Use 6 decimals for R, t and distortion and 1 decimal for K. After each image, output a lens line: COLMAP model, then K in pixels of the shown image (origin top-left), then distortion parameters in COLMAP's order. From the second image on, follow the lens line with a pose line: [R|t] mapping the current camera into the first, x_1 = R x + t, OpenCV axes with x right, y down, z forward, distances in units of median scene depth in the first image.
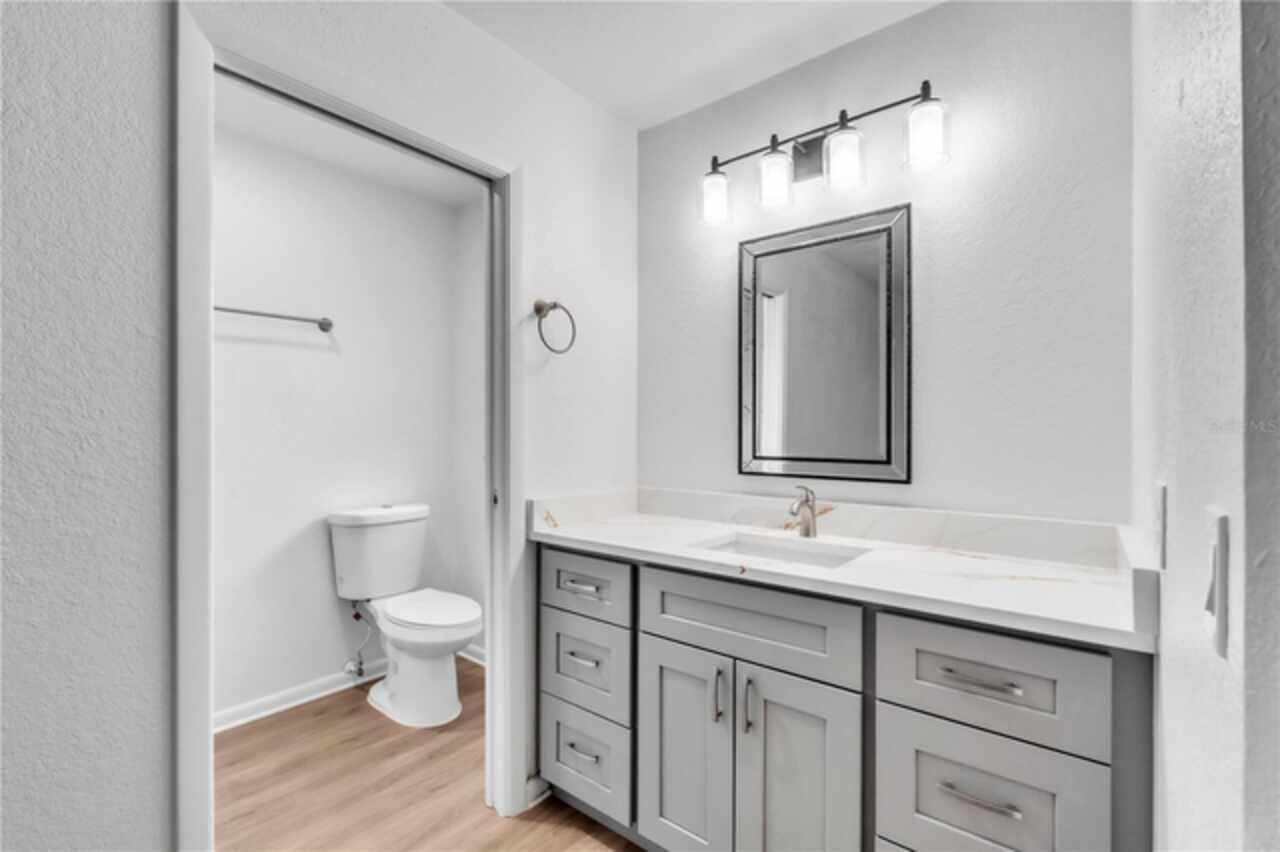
lens RADIAL K [[578.0, 0, 642.3], [0, 578.0, 433.5], [0, 0, 1]] dist [-0.001283, -0.000099]
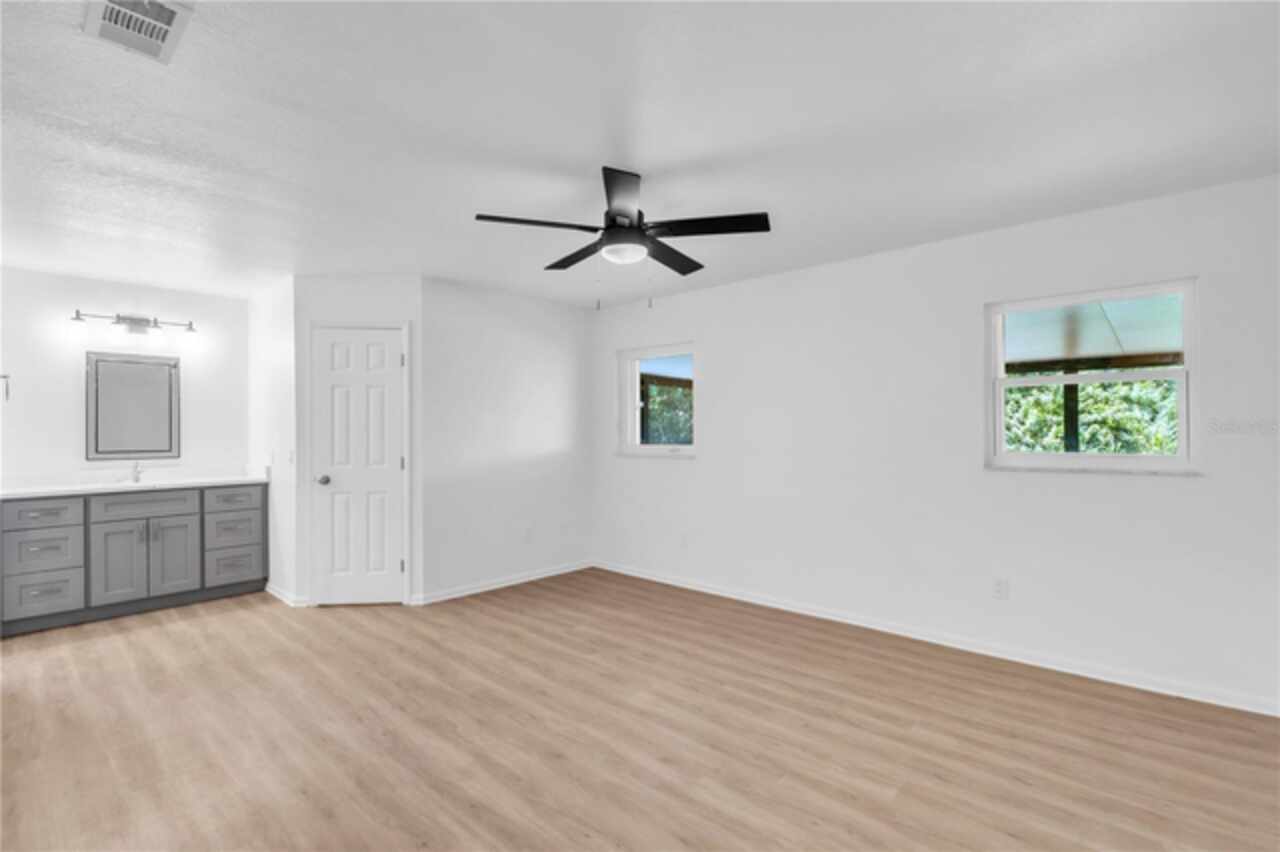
lens RADIAL K [[595.3, 0, 646.3], [0, 595.3, 434.7], [0, 0, 1]] dist [-0.027403, -0.000027]
pose [[0.065916, -0.011162, 0.997763, -2.068829], [0.001402, 0.999937, 0.011093, -0.049868], [-0.997824, 0.000668, 0.065928, -1.353505]]
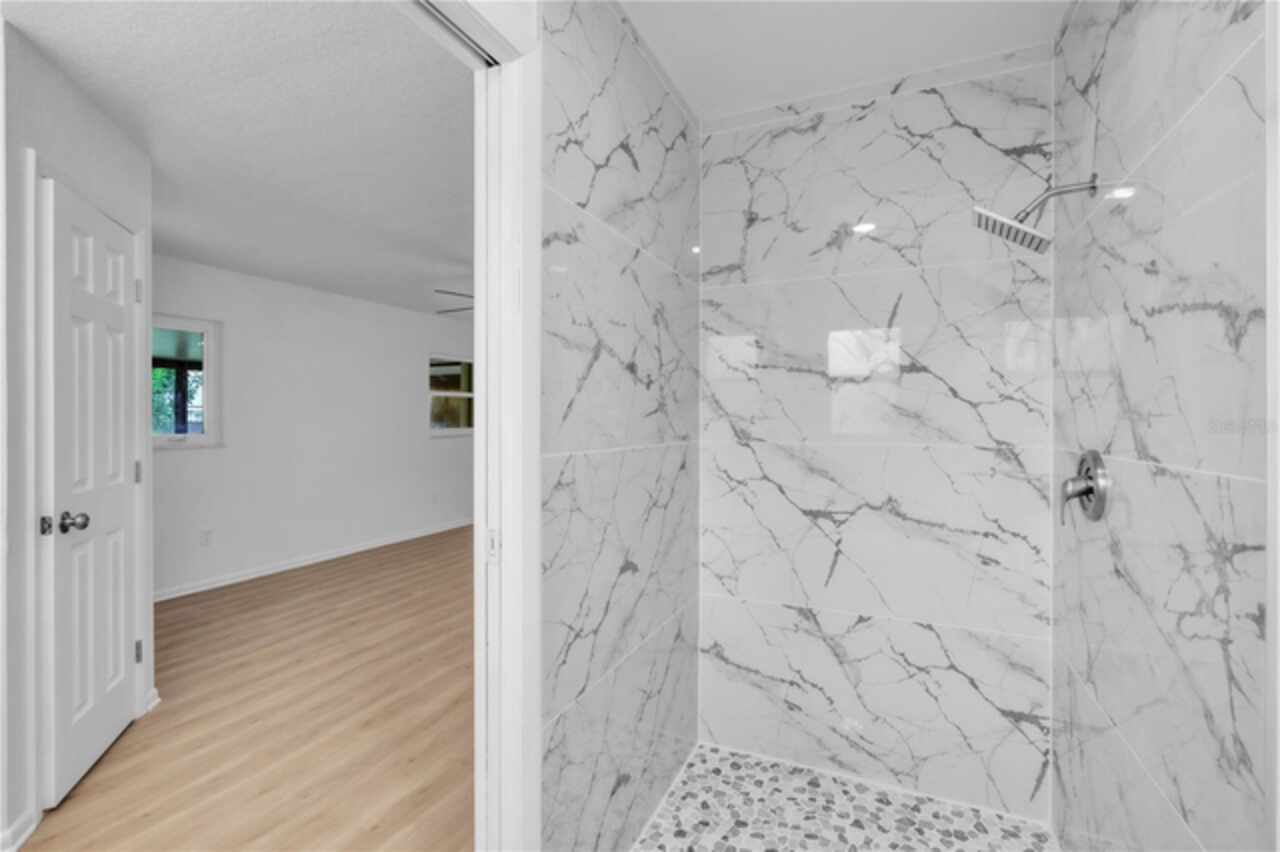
lens RADIAL K [[577.9, 0, 640.0], [0, 577.9, 426.0], [0, 0, 1]] dist [-0.000076, -0.000058]
pose [[-0.971976, -0.004352, -0.235039, -0.523515], [-0.007231, 0.999909, 0.011390, -0.046851], [0.234968, 0.012771, -0.971919, 1.467598]]
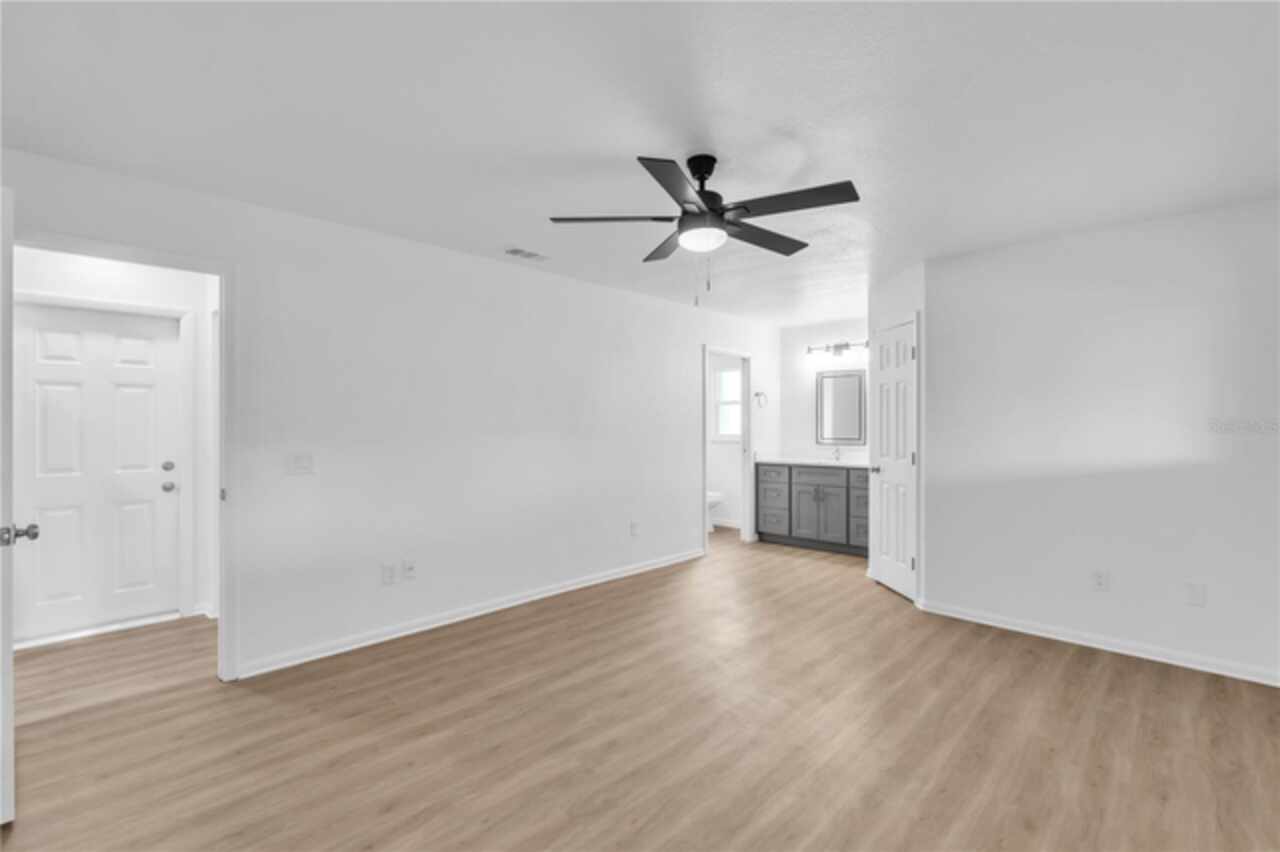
lens RADIAL K [[577.9, 0, 640.0], [0, 577.9, 426.0], [0, 0, 1]] dist [-0.000076, -0.000058]
pose [[0.995893, -0.001967, -0.090511, -0.598254], [0.003113, 0.999917, 0.012520, -0.080709], [0.090479, -0.012751, 0.995817, -2.632681]]
